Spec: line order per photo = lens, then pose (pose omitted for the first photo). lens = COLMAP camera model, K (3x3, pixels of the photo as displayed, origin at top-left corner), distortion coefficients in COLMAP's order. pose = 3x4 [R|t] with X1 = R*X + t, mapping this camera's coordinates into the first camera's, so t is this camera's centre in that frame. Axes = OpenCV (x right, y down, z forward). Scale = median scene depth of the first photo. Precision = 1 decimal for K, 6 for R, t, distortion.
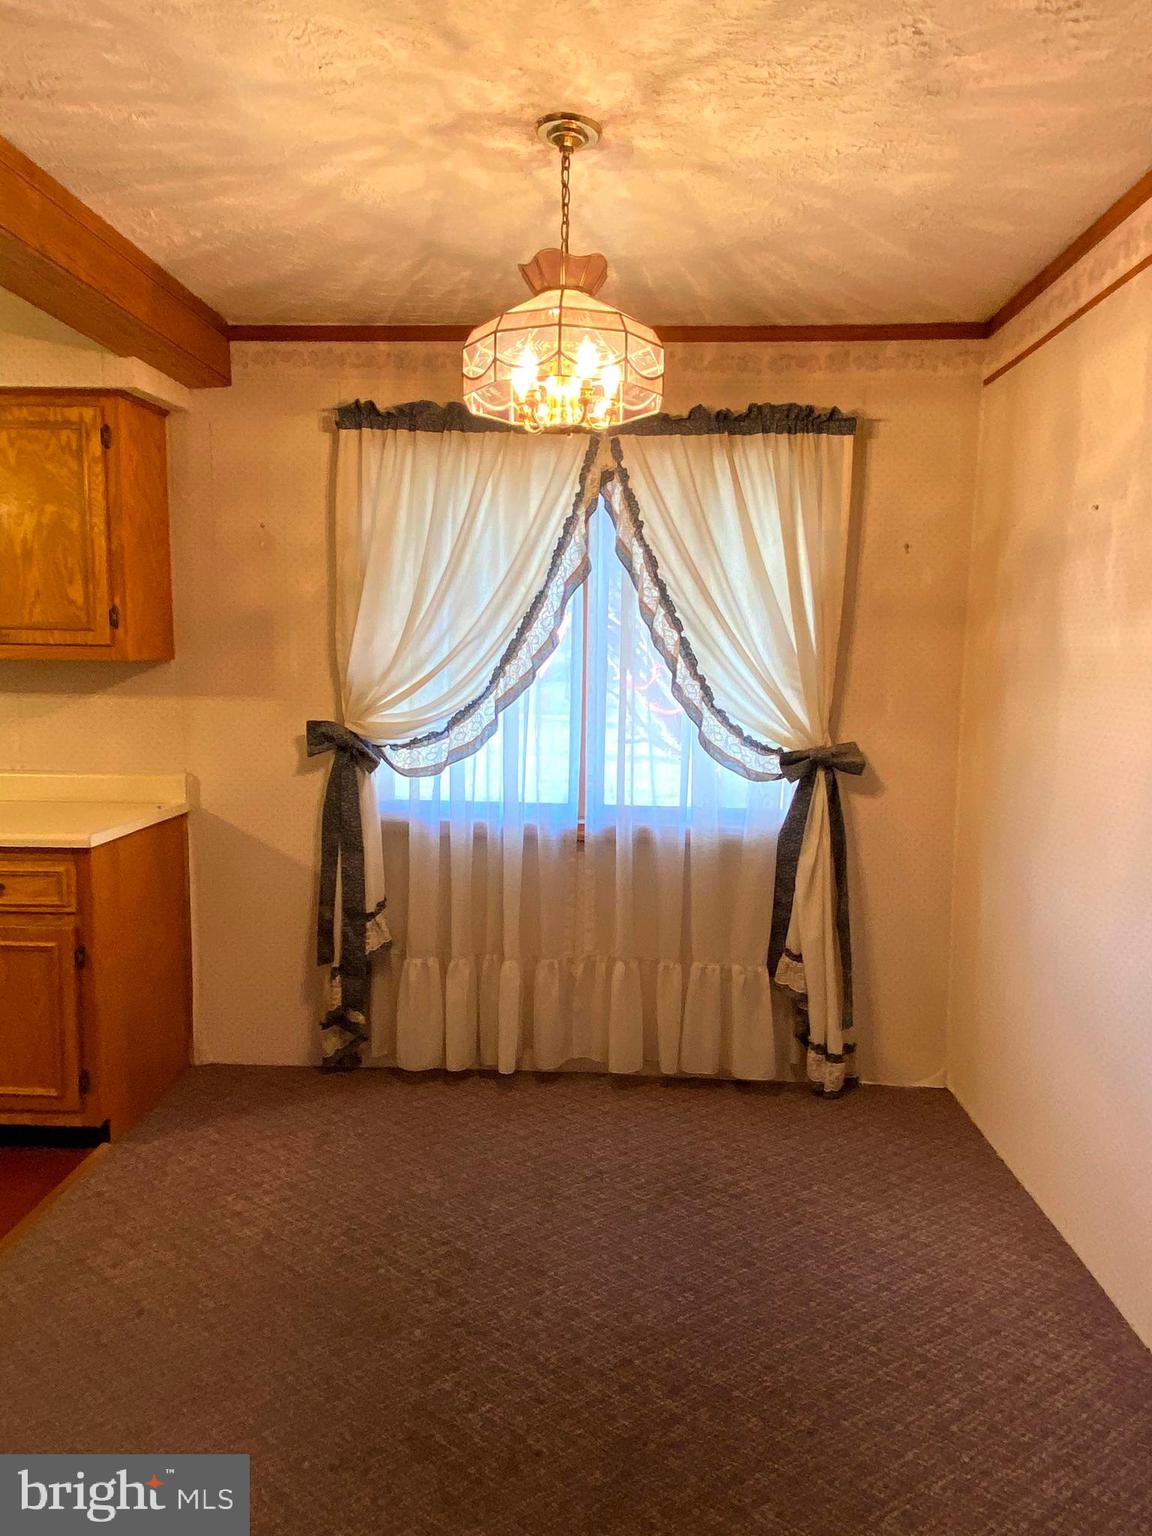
lens RADIAL K [[1015.8, 0, 580.7], [0, 1015.8, 765.4], [0, 0, 1]] dist [0.043113, 0.000119]
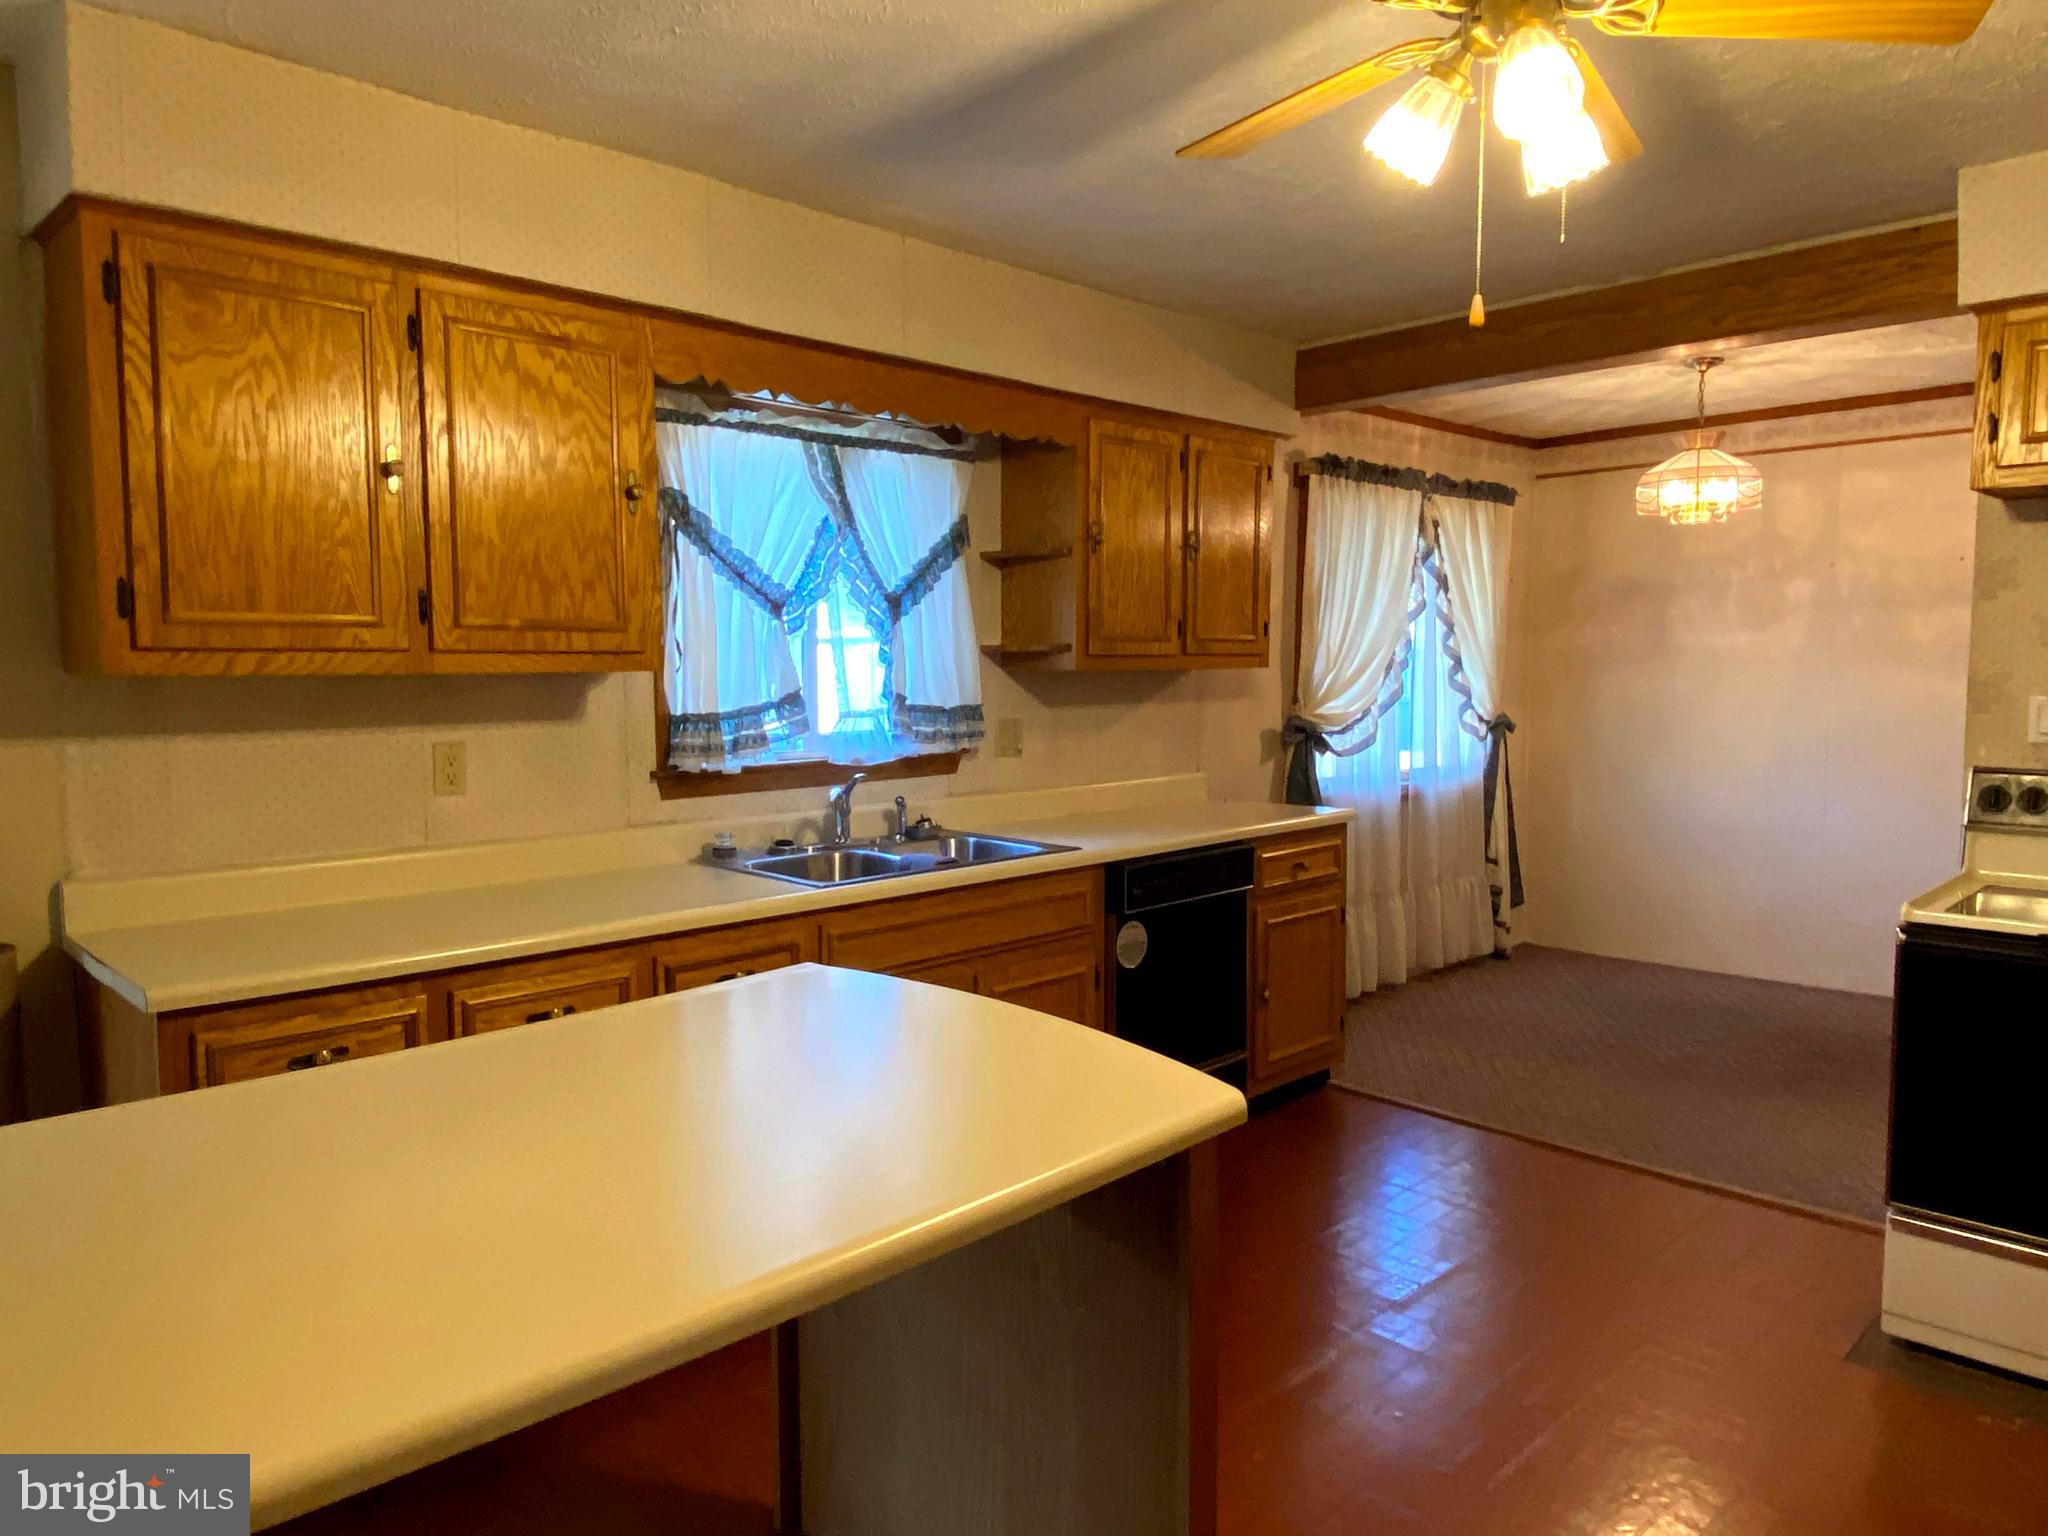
lens RADIAL K [[1354.4, 0, 1024.0], [0, 1354.4, 768.0], [0, 0, 1]] dist [0.043113, 0.000119]
pose [[0.683953, -0.077299, 0.725419, -1.630890], [0.096728, 0.995200, 0.014846, -0.037175], [-0.723085, 0.060014, 0.688147, 0.154403]]
